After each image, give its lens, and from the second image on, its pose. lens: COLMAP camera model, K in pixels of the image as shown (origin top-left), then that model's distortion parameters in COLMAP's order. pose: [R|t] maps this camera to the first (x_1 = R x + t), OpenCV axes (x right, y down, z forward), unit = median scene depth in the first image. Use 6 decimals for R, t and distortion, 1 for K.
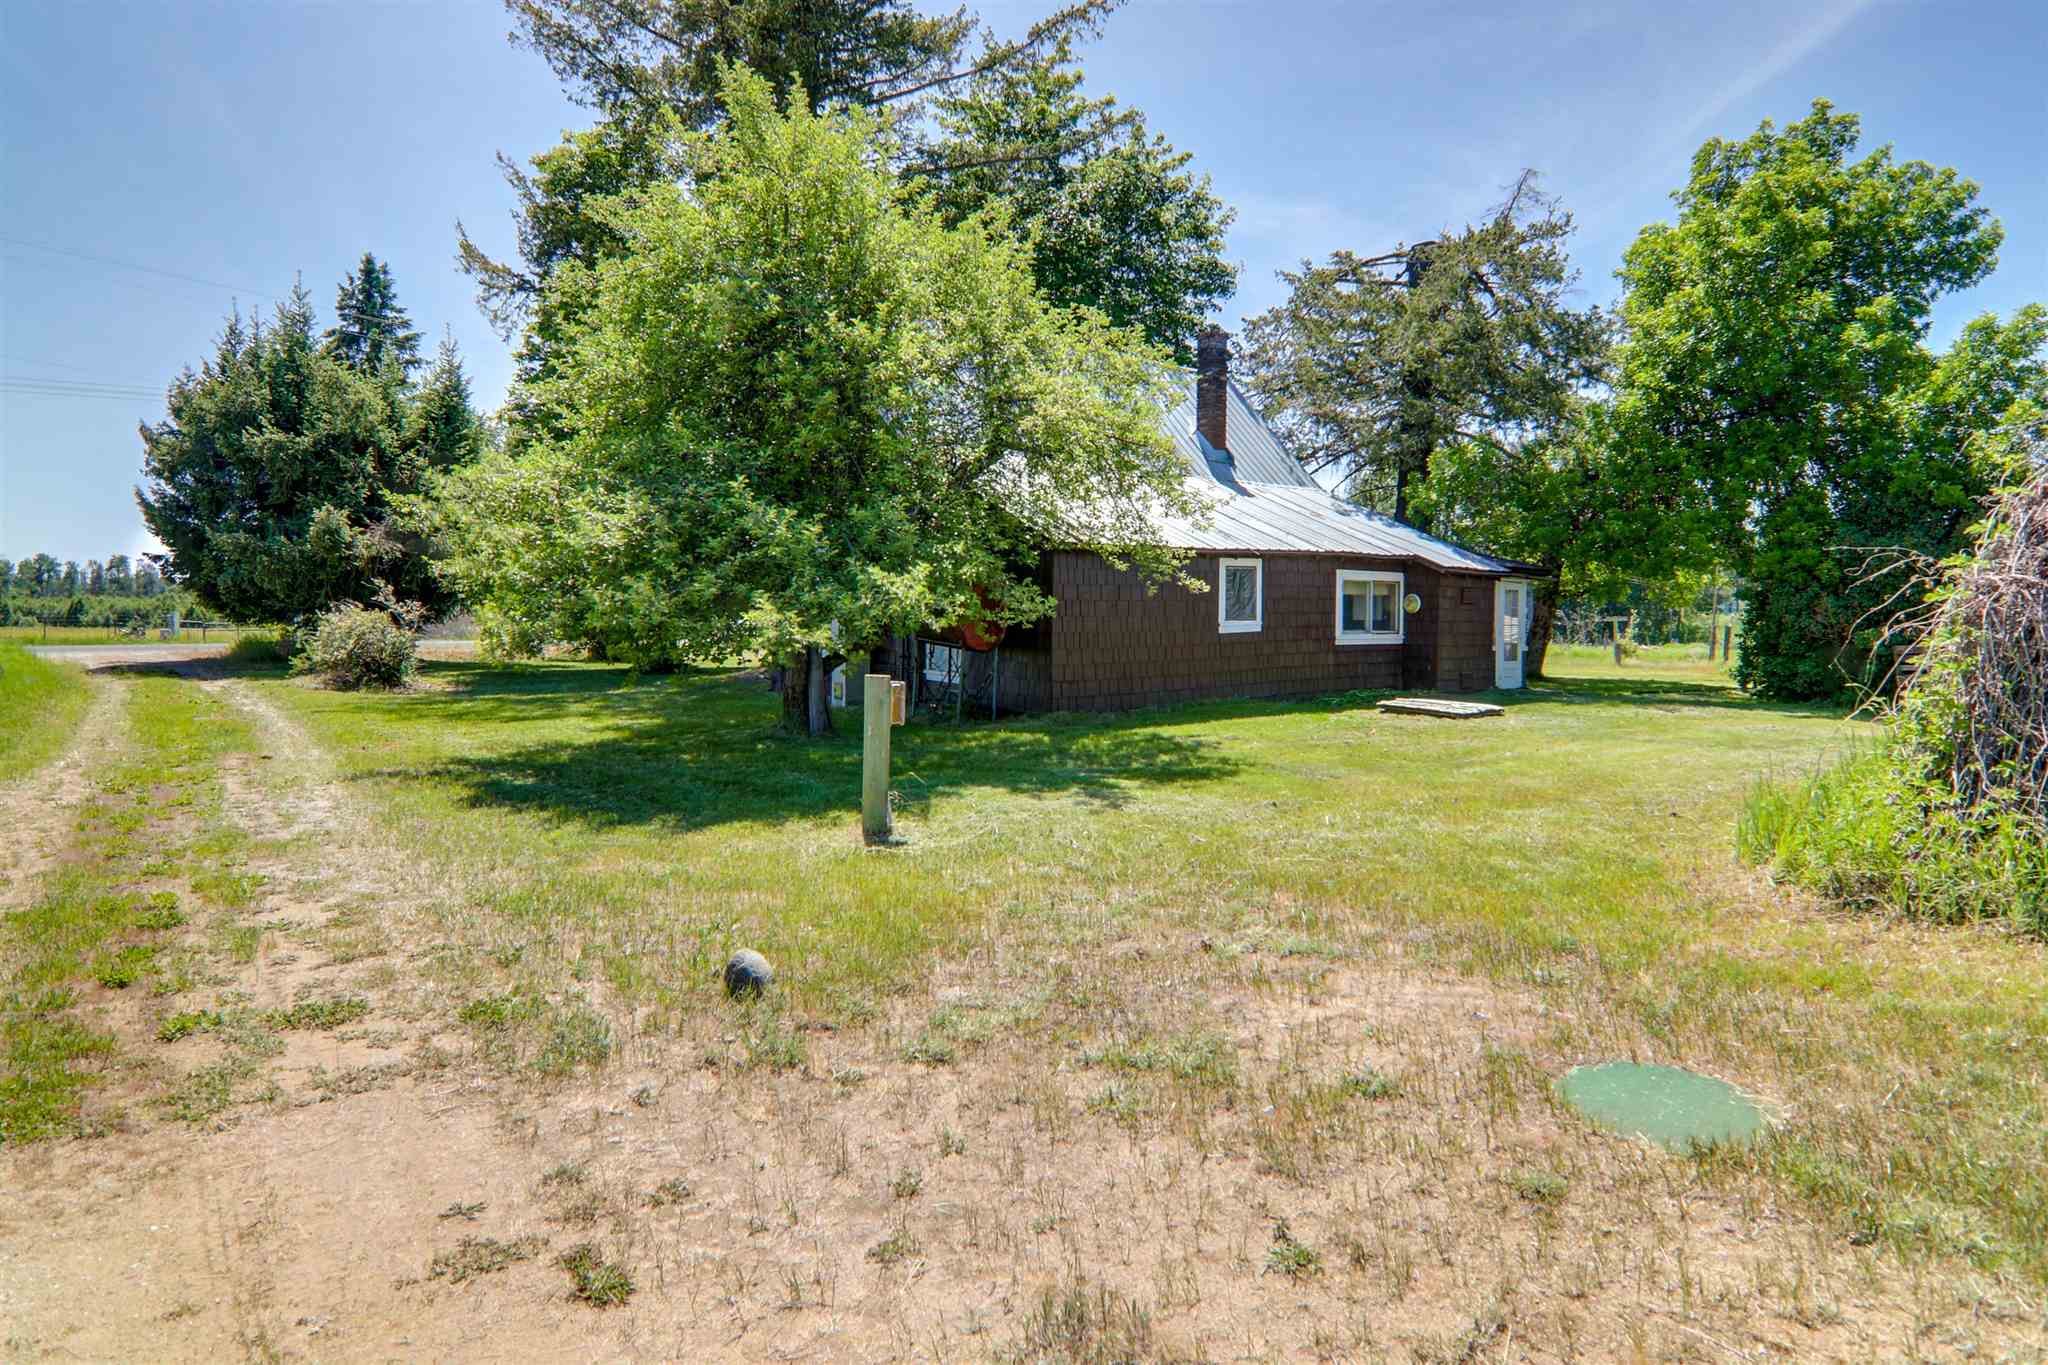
lens RADIAL K [[1044.9, 0, 1025.2], [0, 1044.9, 723.6], [0, 0, 1]] dist [0.001605, 0.000068]
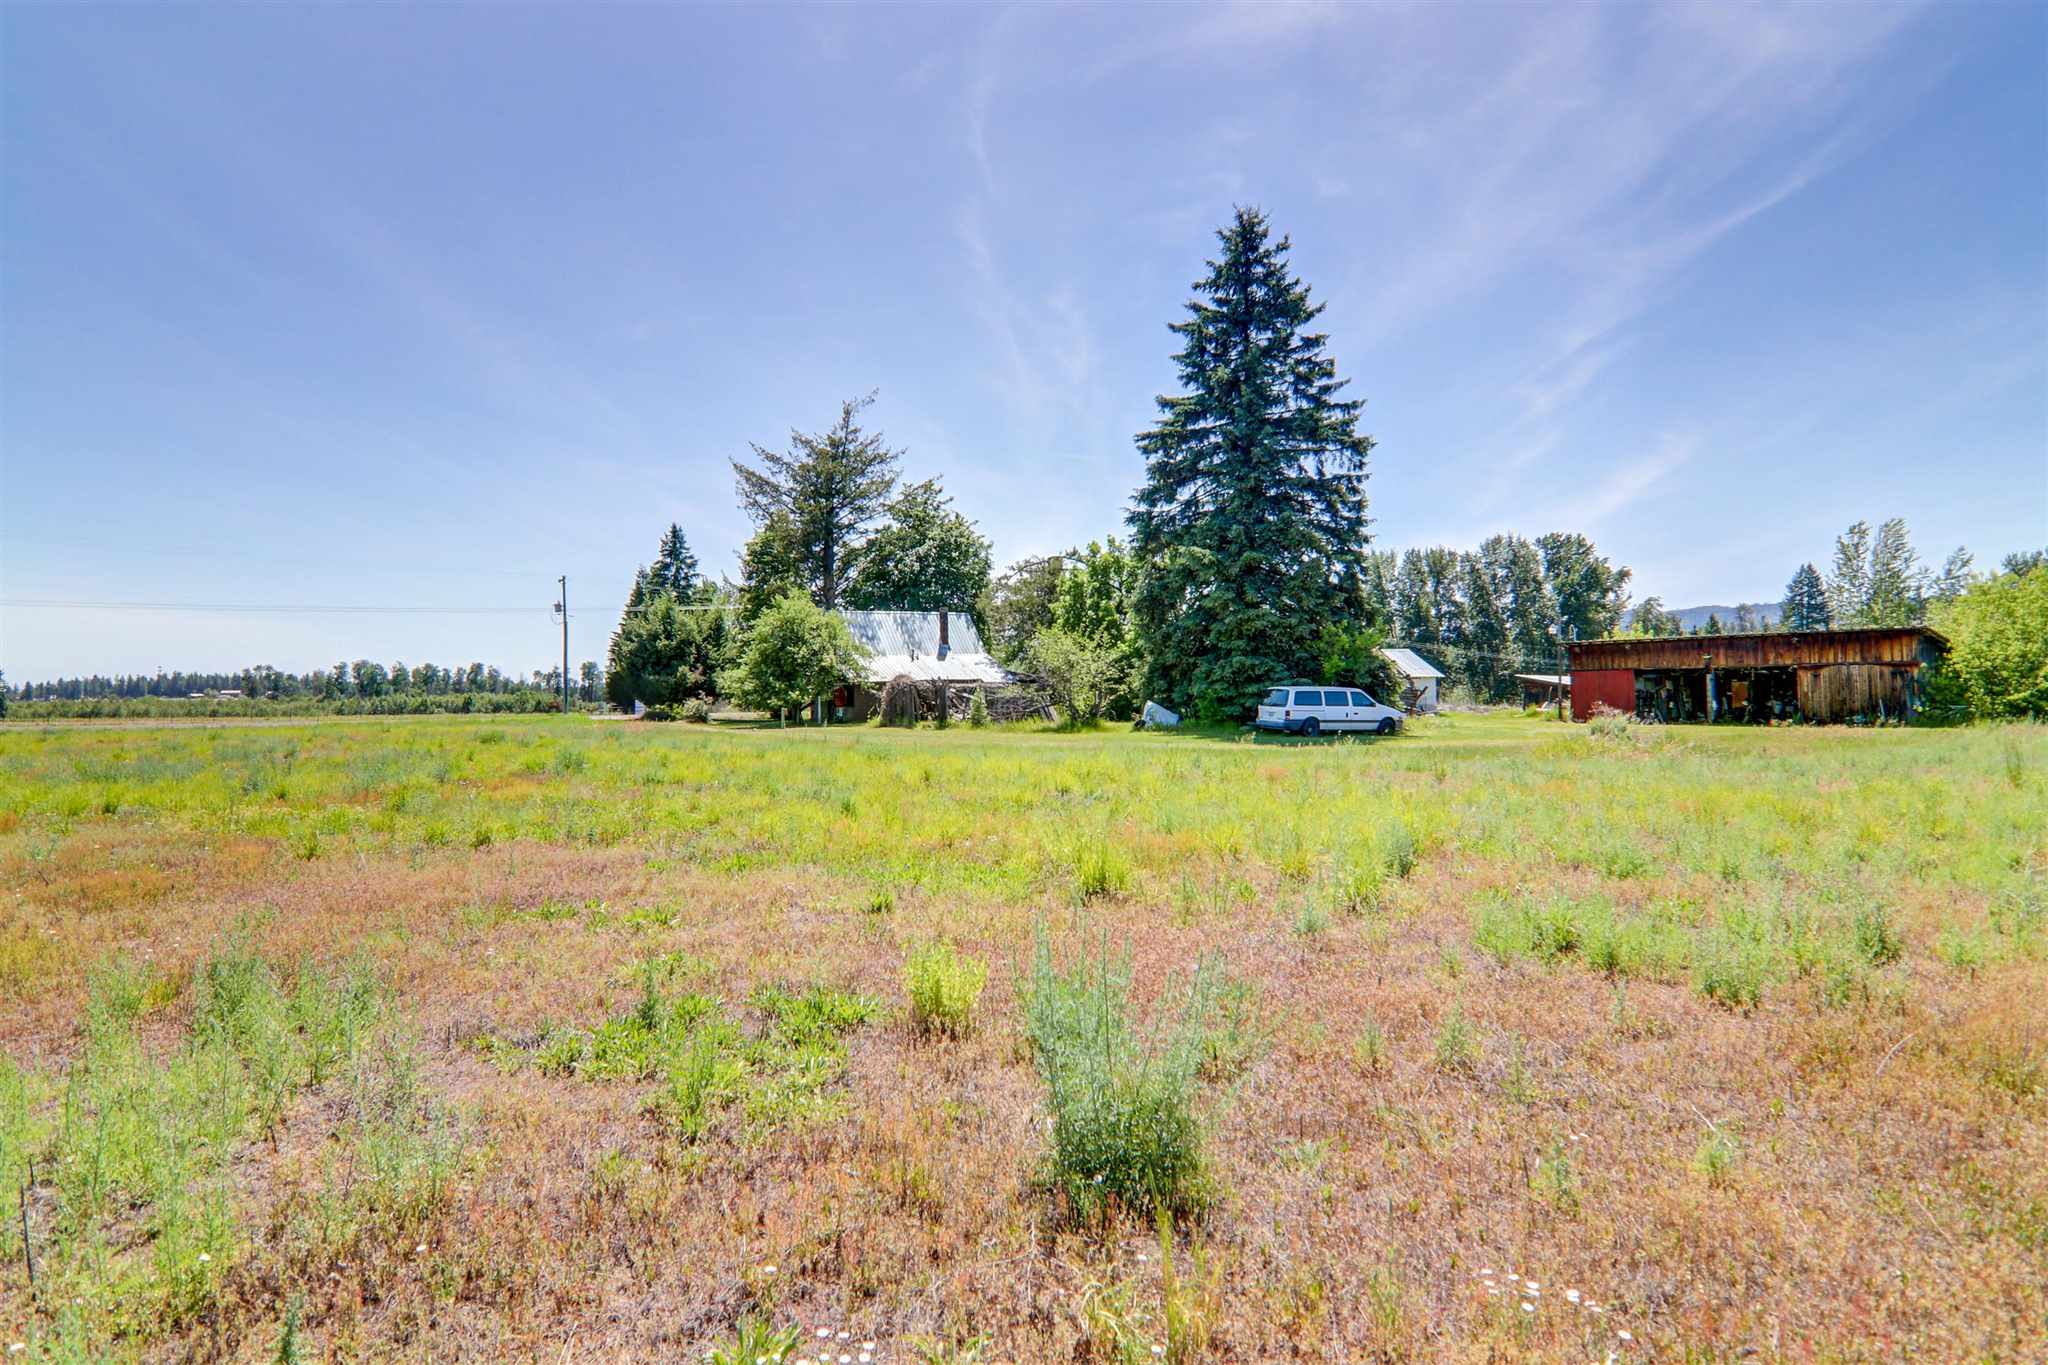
lens RADIAL K [[1044.9, 0, 1025.2], [0, 1044.9, 723.6], [0, 0, 1]] dist [0.001605, 0.000068]
pose [[0.981569, -0.025103, -0.189453, 0.833509], [0.012629, 0.997689, -0.066763, 0.166430], [0.190692, 0.063140, 0.979617, -1.675832]]
